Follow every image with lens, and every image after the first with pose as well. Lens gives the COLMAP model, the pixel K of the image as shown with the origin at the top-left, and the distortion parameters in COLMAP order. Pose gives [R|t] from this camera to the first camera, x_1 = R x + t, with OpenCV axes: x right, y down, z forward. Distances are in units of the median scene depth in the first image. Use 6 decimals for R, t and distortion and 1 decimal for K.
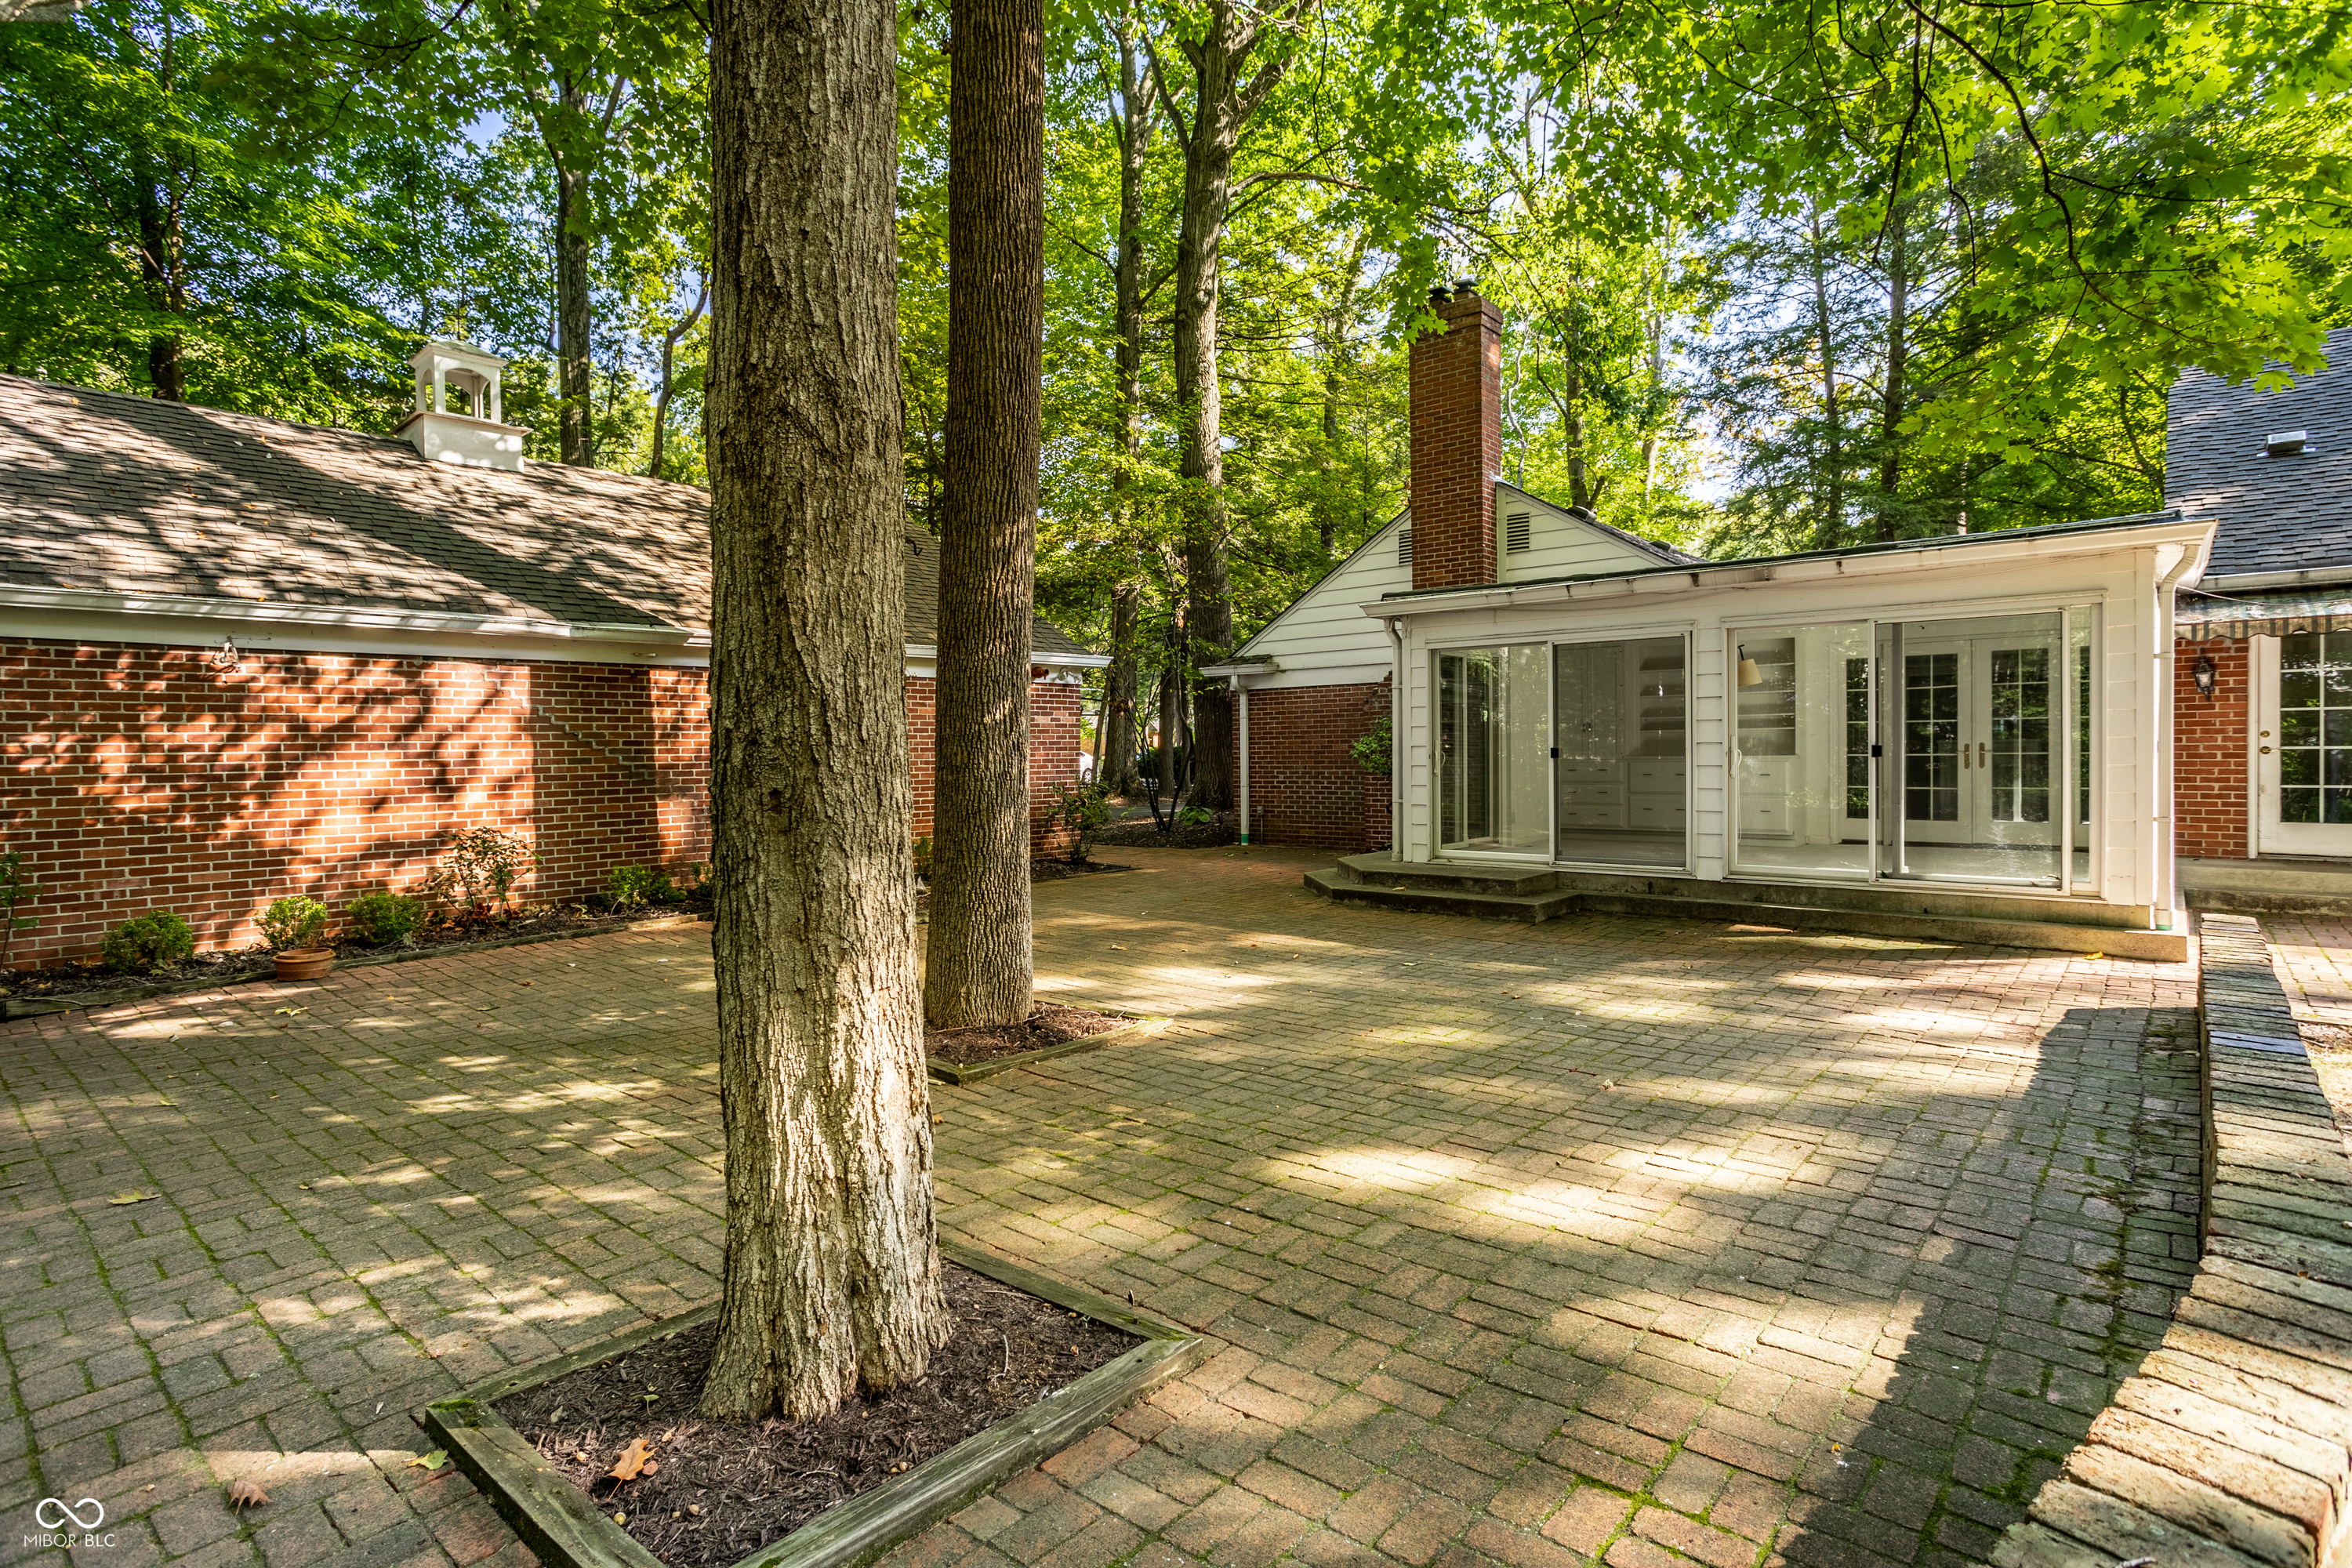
lens RADIAL K [[1184.4, 0, 1163.5], [0, 1184.4, 768.9], [0, 0, 1]] dist [-0.032466, 0.010387]
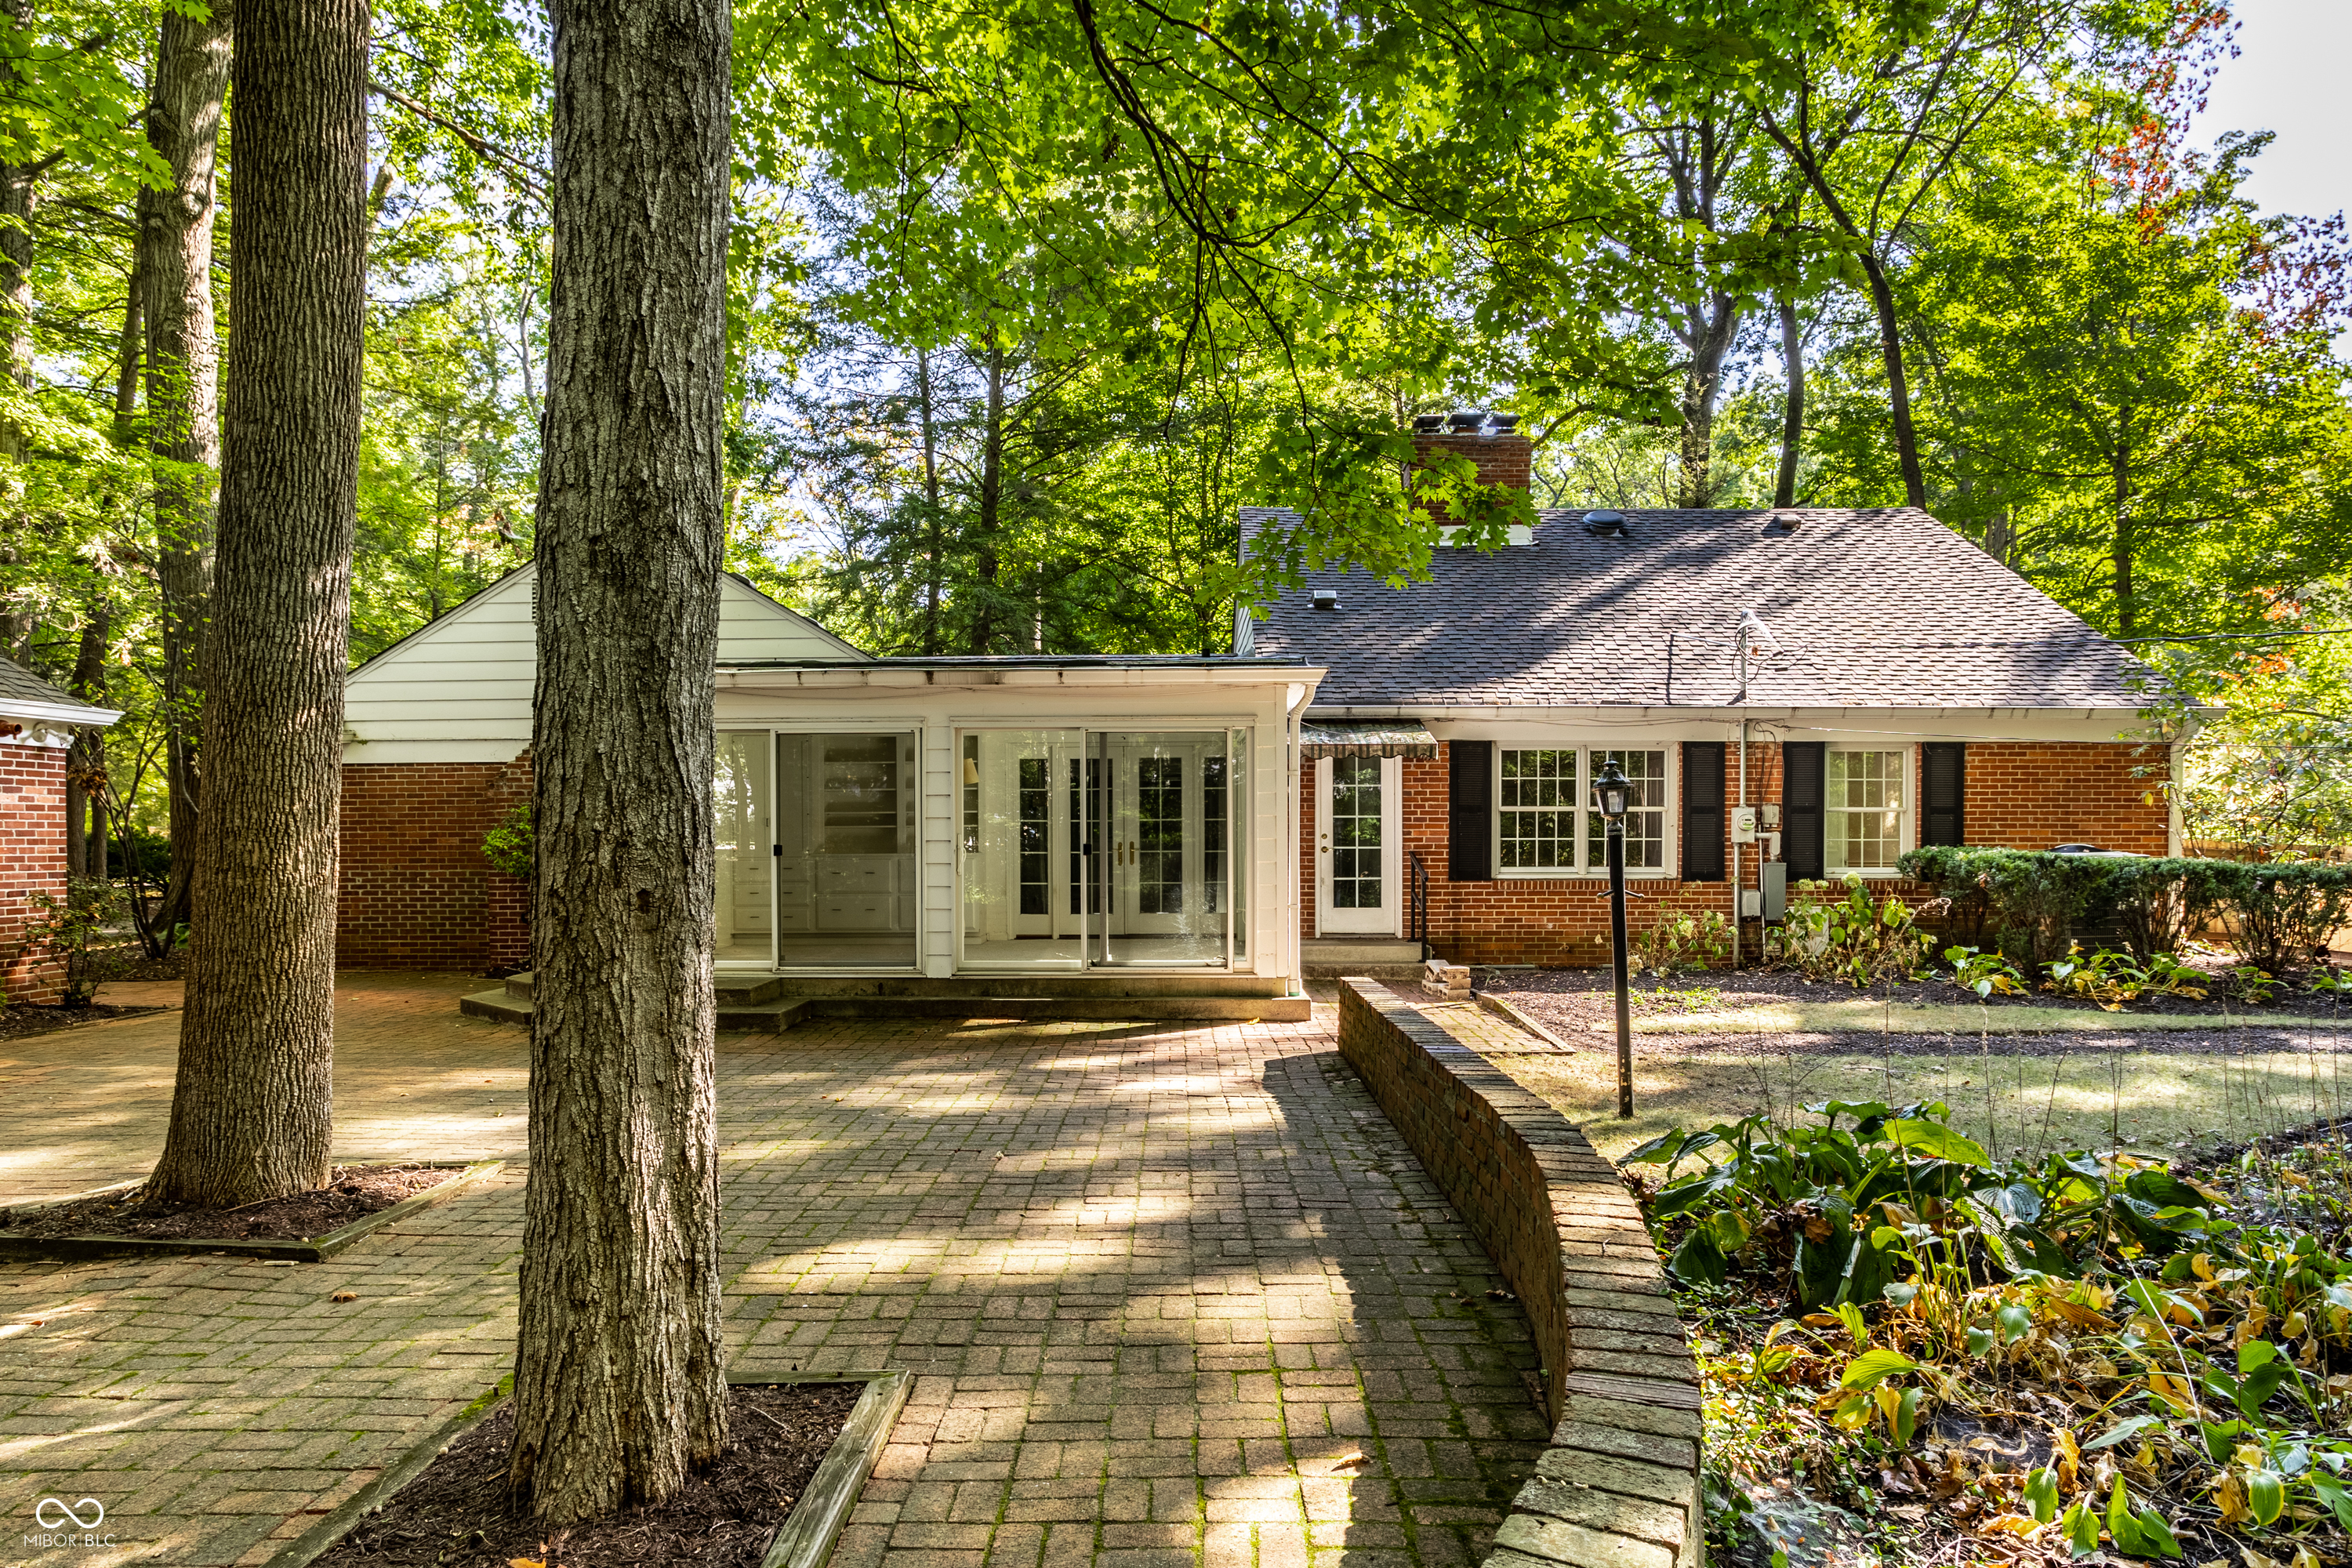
lens RADIAL K [[1460.8, 0, 1161.7], [0, 1460.8, 858.2], [0, 0, 1]] dist [-0.035099, 0.001314]
pose [[0.758447, -0.000177, 0.651735, -0.200475], [0.004613, 0.999976, -0.005097, -0.000307], [-0.651719, 0.006873, 0.758429, -0.064501]]
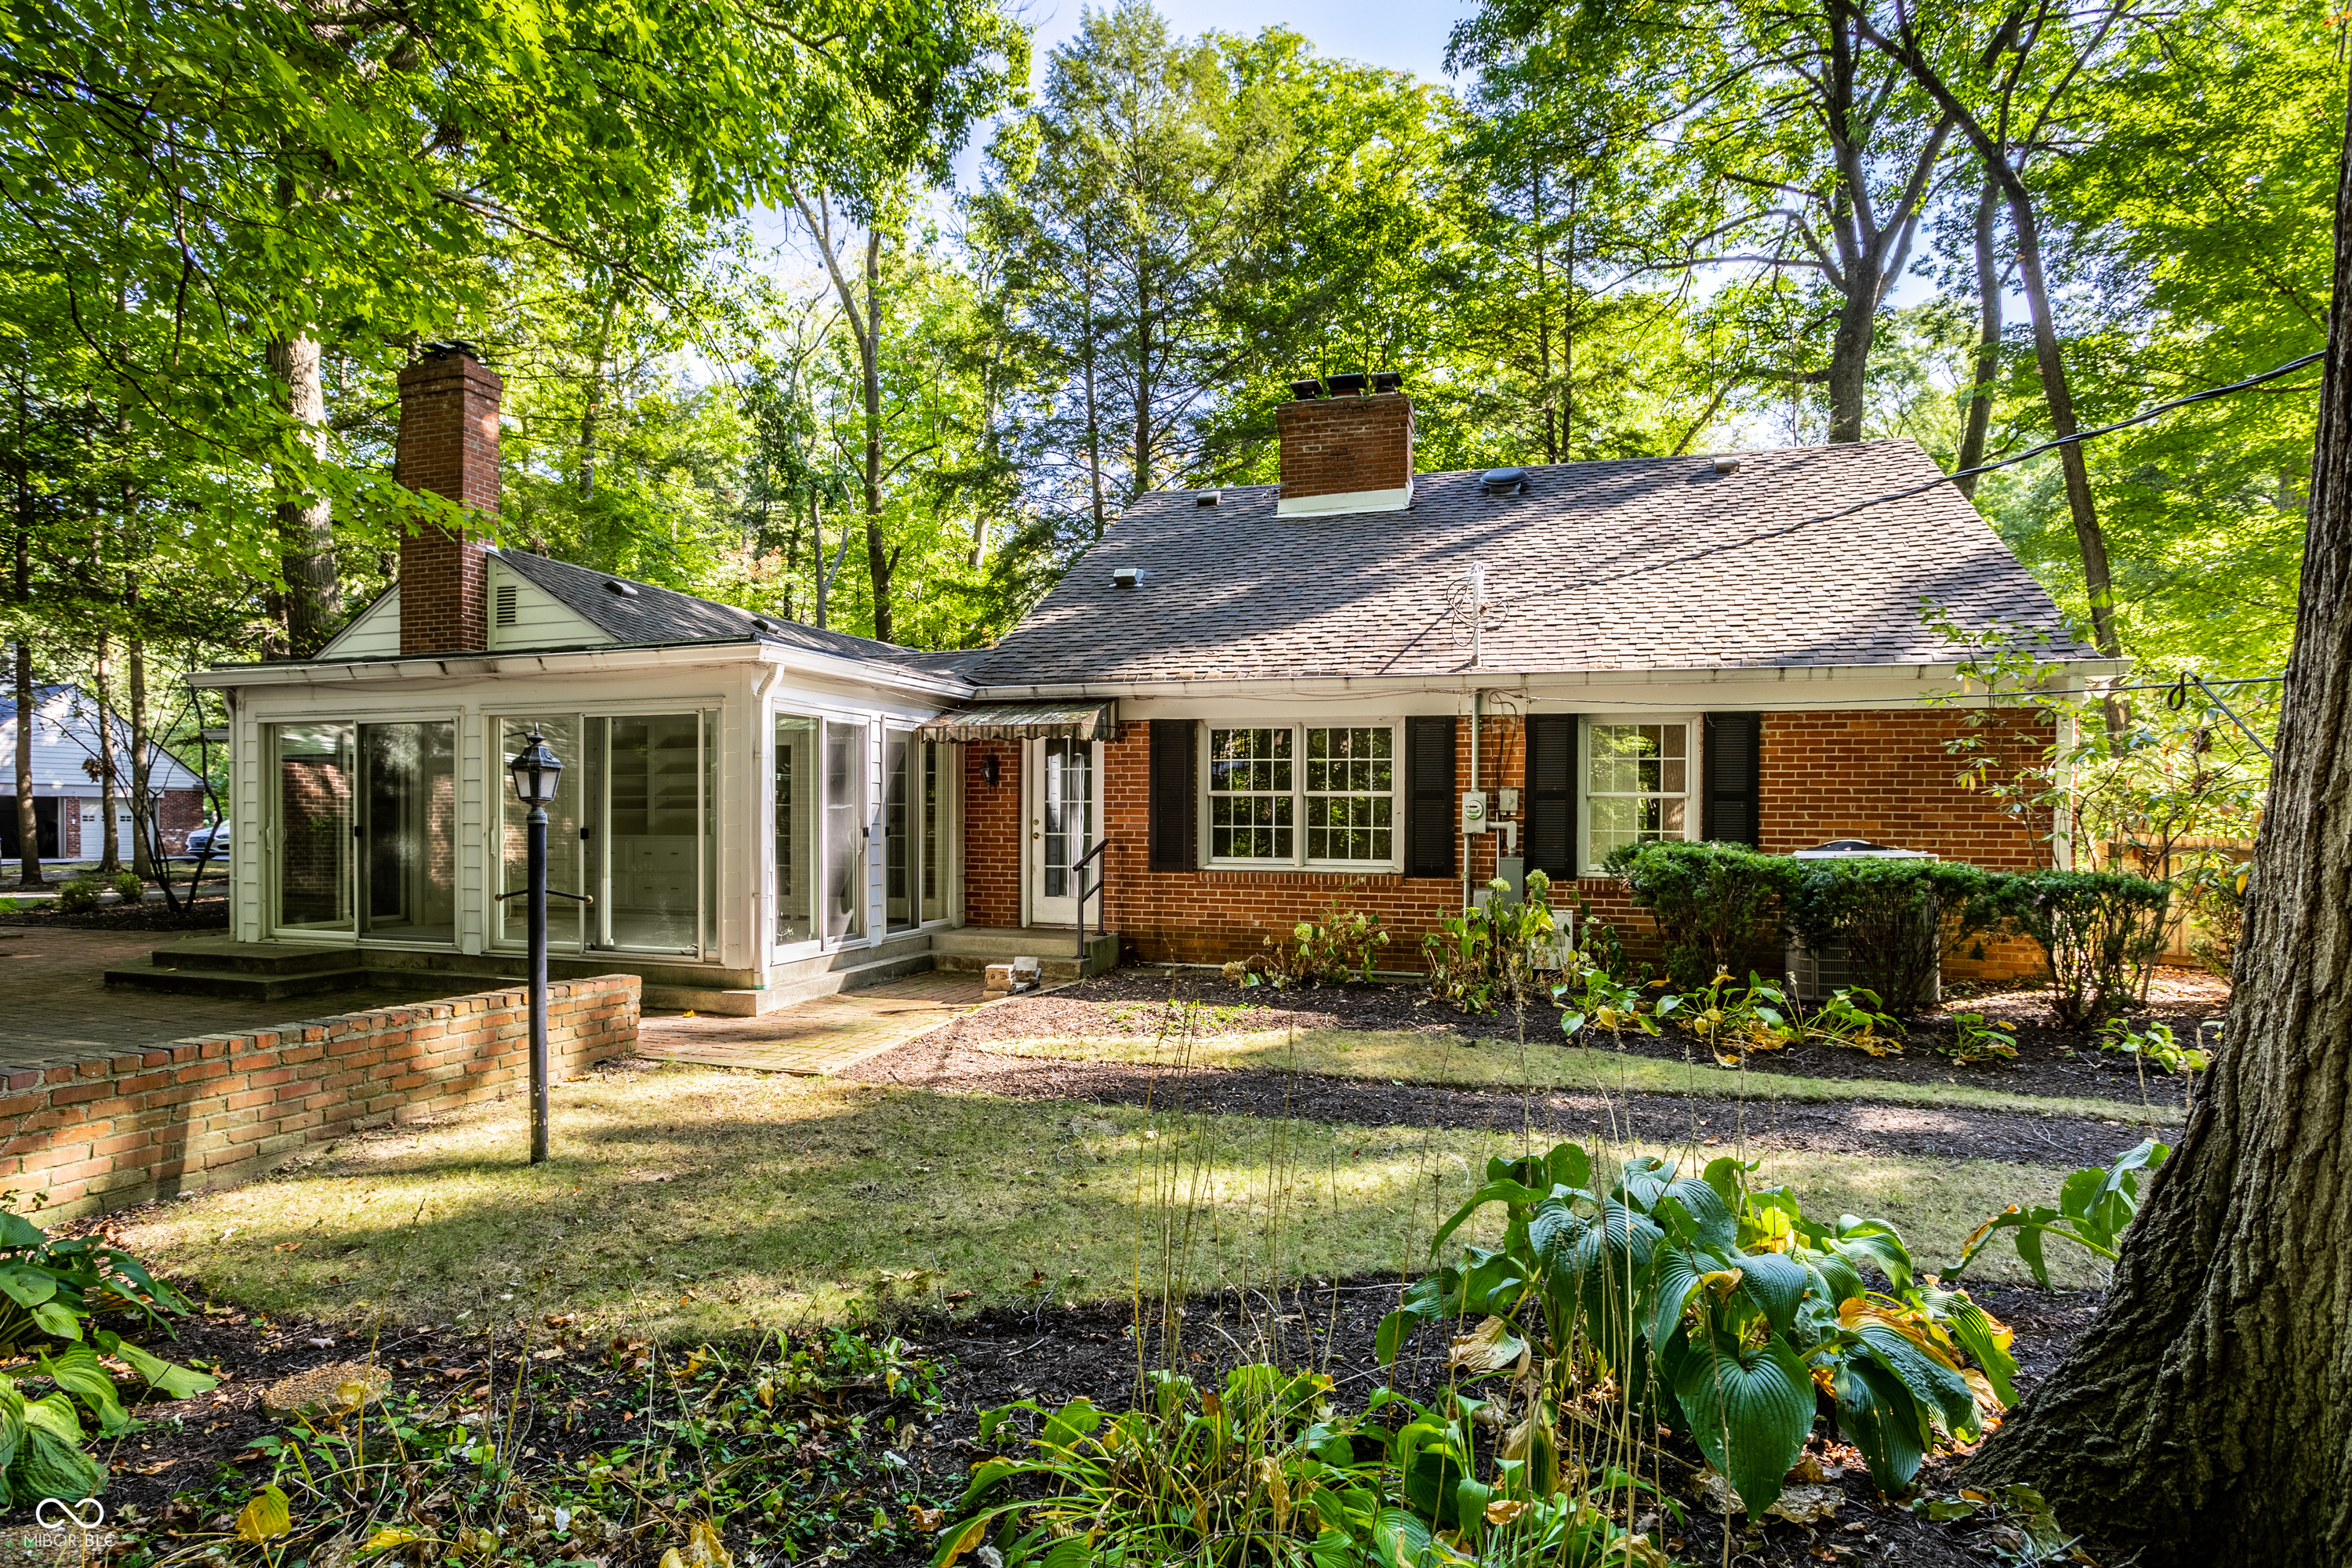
lens RADIAL K [[1310.5, 0, 1160.1], [0, 1310.5, 809.8], [0, 0, 1]] dist [-0.035459, 0.003079]
pose [[0.925161, 0.018313, 0.379132, 0.593737], [-0.009210, 0.999624, -0.025812, -0.010251], [-0.379462, 0.020389, 0.924983, -0.301449]]
